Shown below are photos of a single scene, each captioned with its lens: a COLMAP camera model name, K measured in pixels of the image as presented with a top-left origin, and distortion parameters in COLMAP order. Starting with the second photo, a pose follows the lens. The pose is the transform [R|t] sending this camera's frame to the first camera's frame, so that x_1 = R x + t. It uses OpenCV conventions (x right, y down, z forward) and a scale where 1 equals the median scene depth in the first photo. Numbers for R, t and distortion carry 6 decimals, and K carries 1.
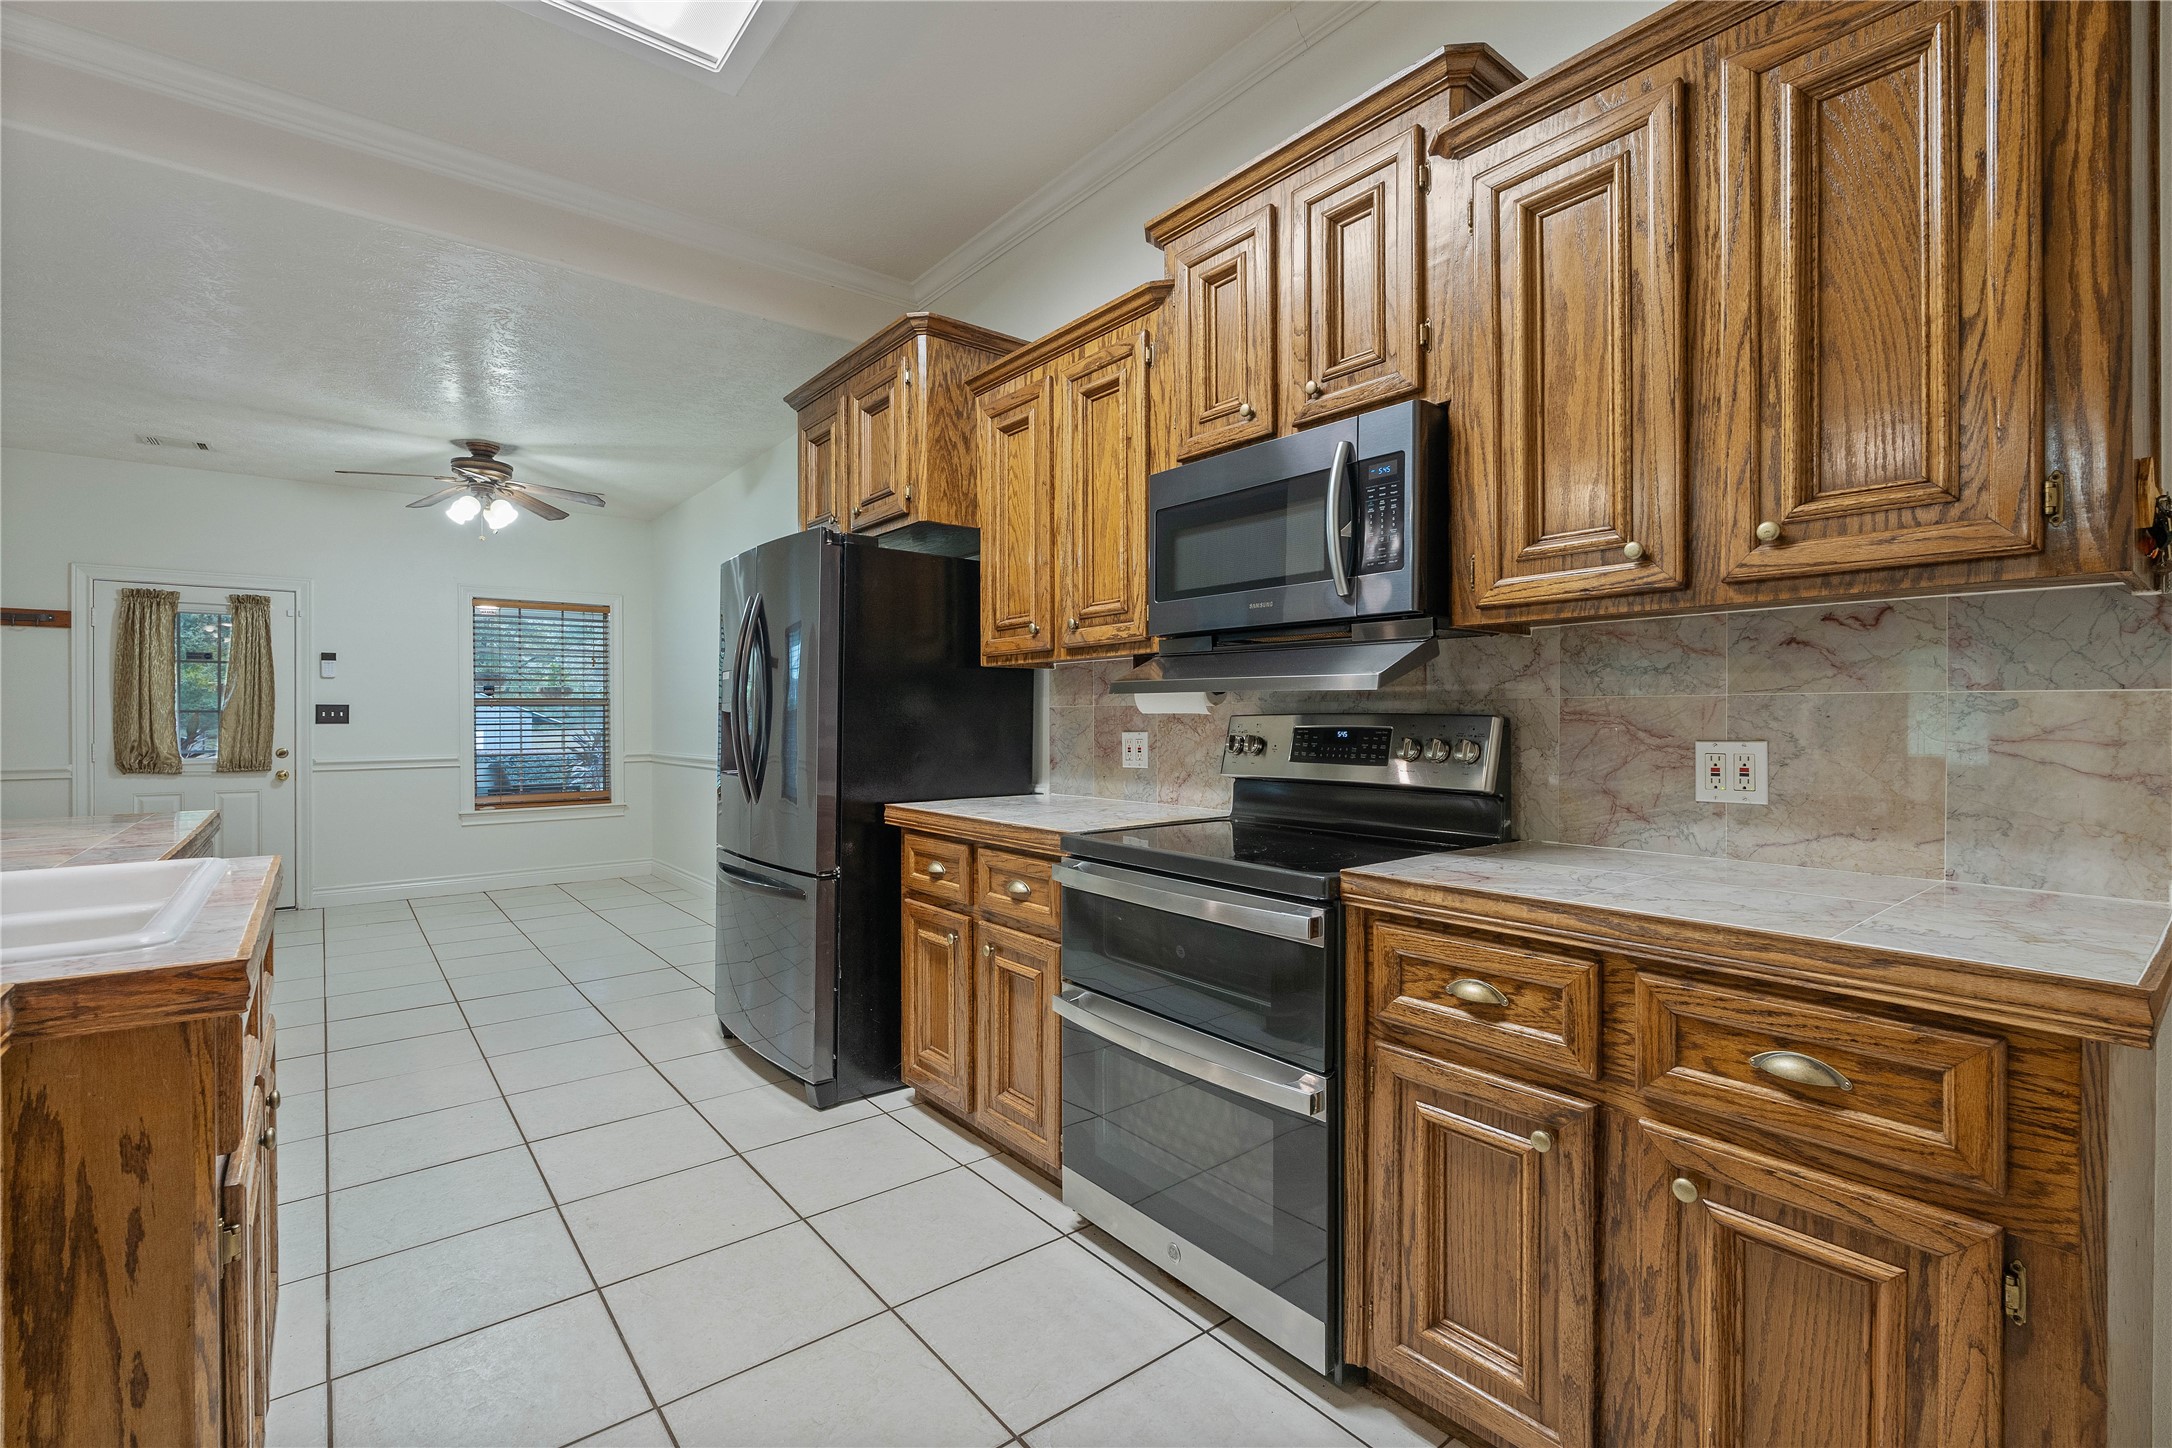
lens RADIAL K [[943.4, 0, 1089.8], [0, 943.4, 714.1], [0, 0, 1]] dist [-0.002661, -0.000463]
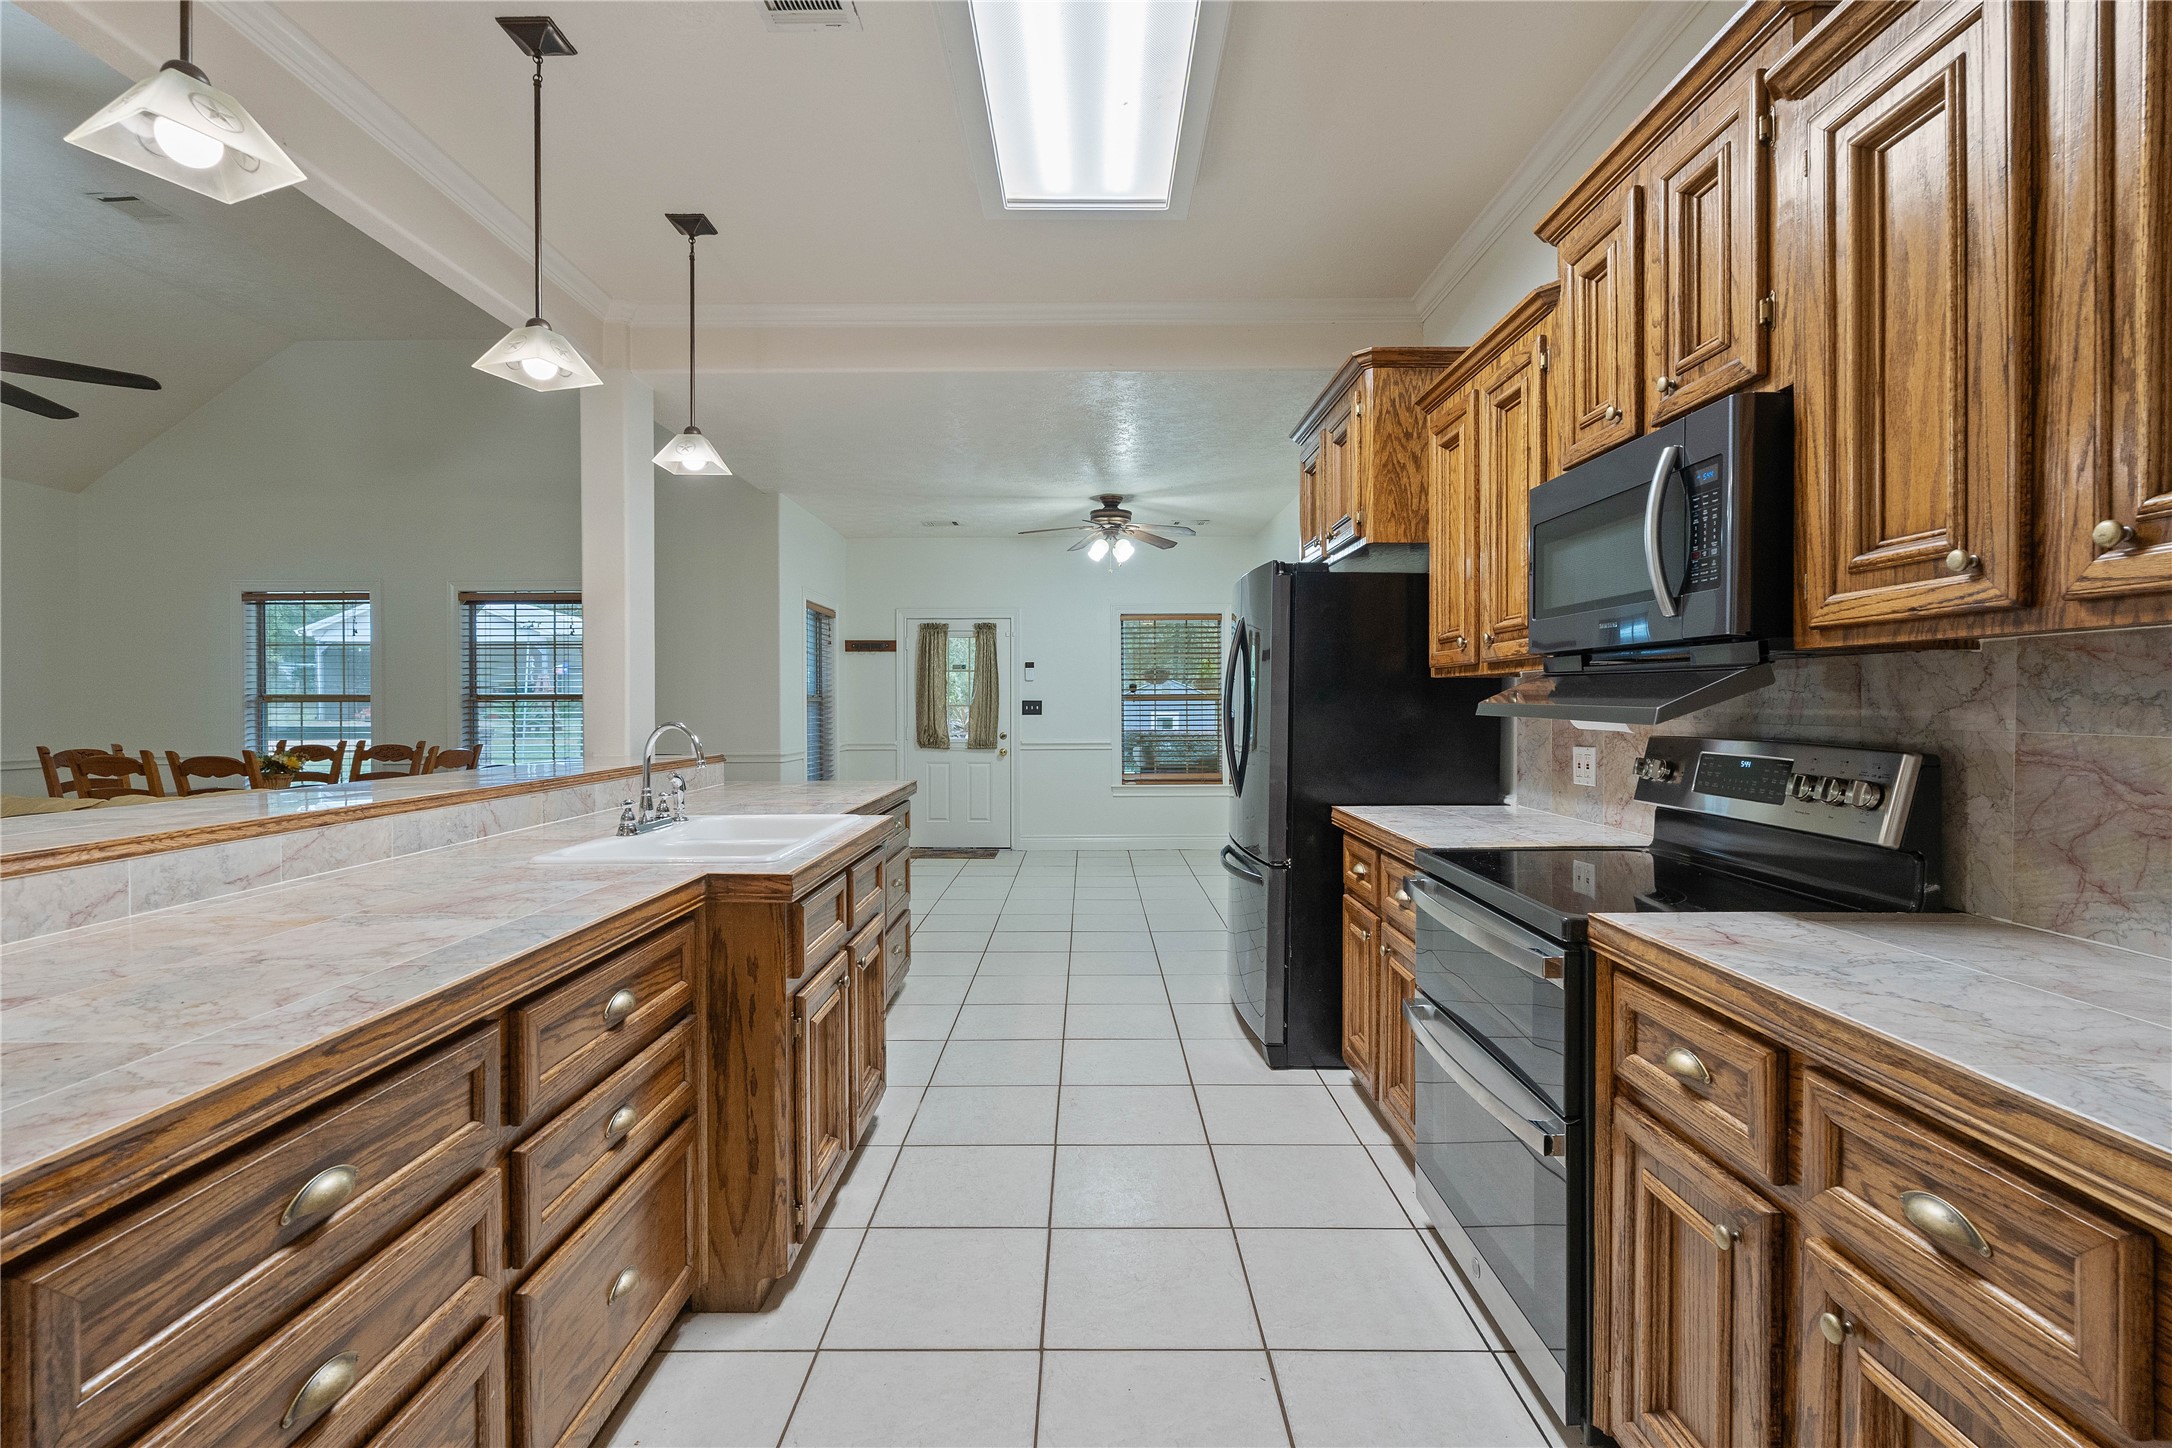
lens RADIAL K [[943.4, 0, 1093.8], [0, 943.4, 705.8], [0, 0, 1]] dist [-0.002661, -0.000463]
pose [[0.791295, 0.003013, -0.611427, 0.292943], [0.000445, 0.999985, 0.005503, -0.033735], [0.611434, -0.004627, 0.791282, -0.045592]]
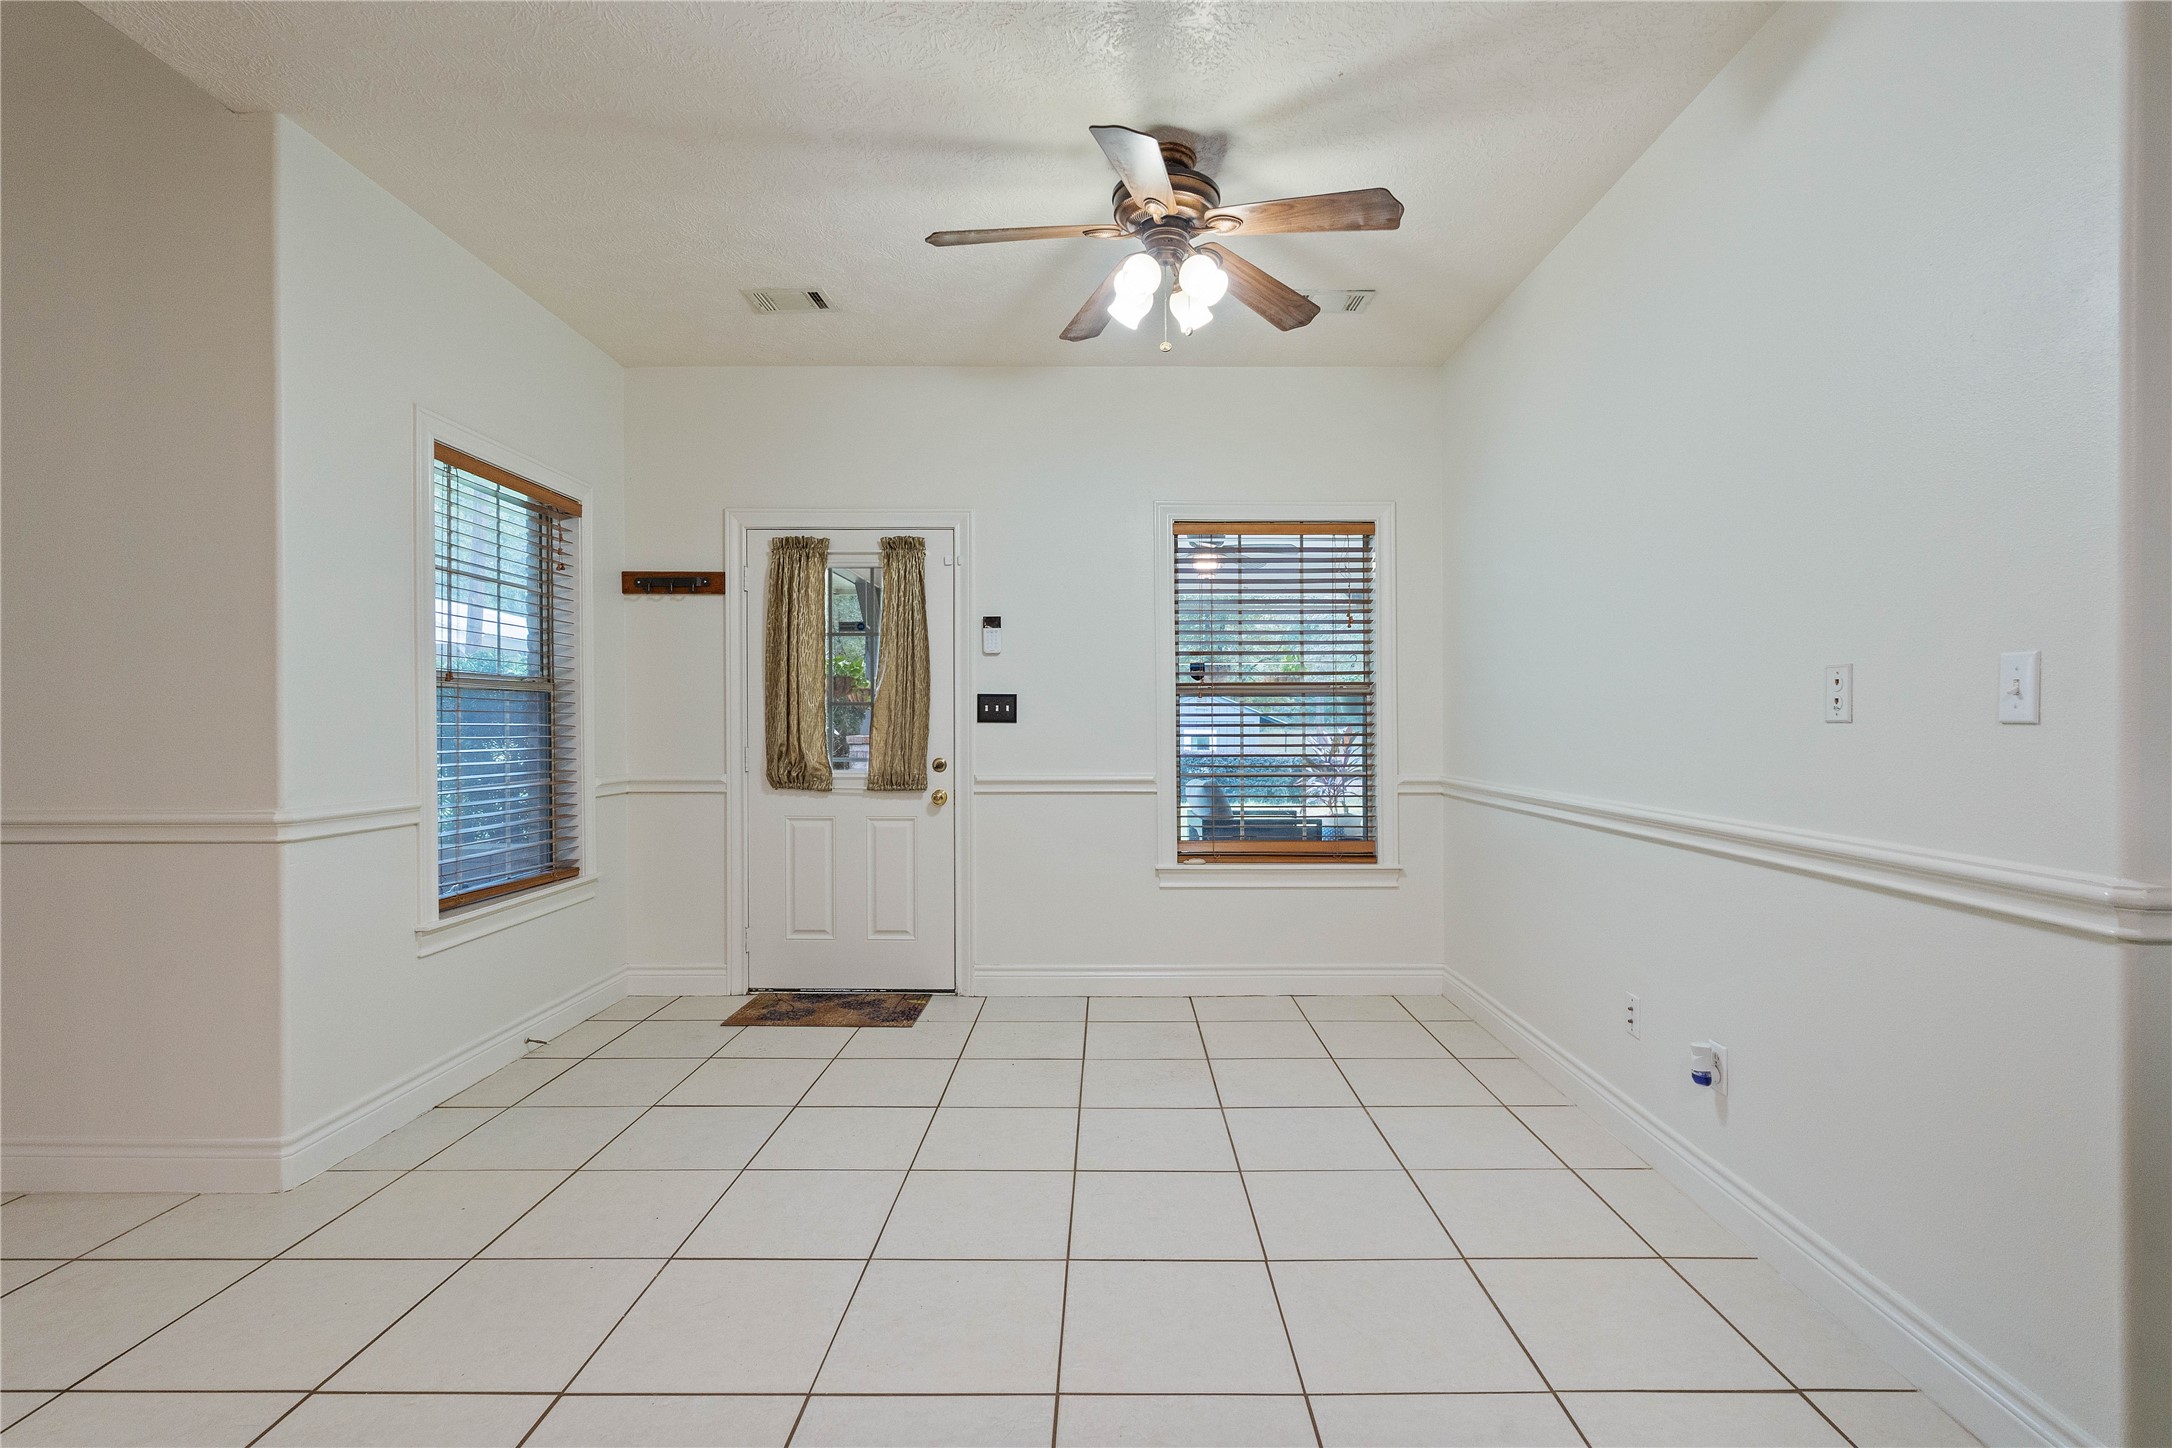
lens RADIAL K [[943.4, 0, 1092.9], [0, 943.4, 712.2], [0, 0, 1]] dist [-0.002661, -0.000463]
pose [[0.770411, 0.002009, -0.637544, -1.039521], [-0.001213, 0.999998, 0.001686, 0.004504], [0.637546, -0.000525, 0.770412, 1.688814]]
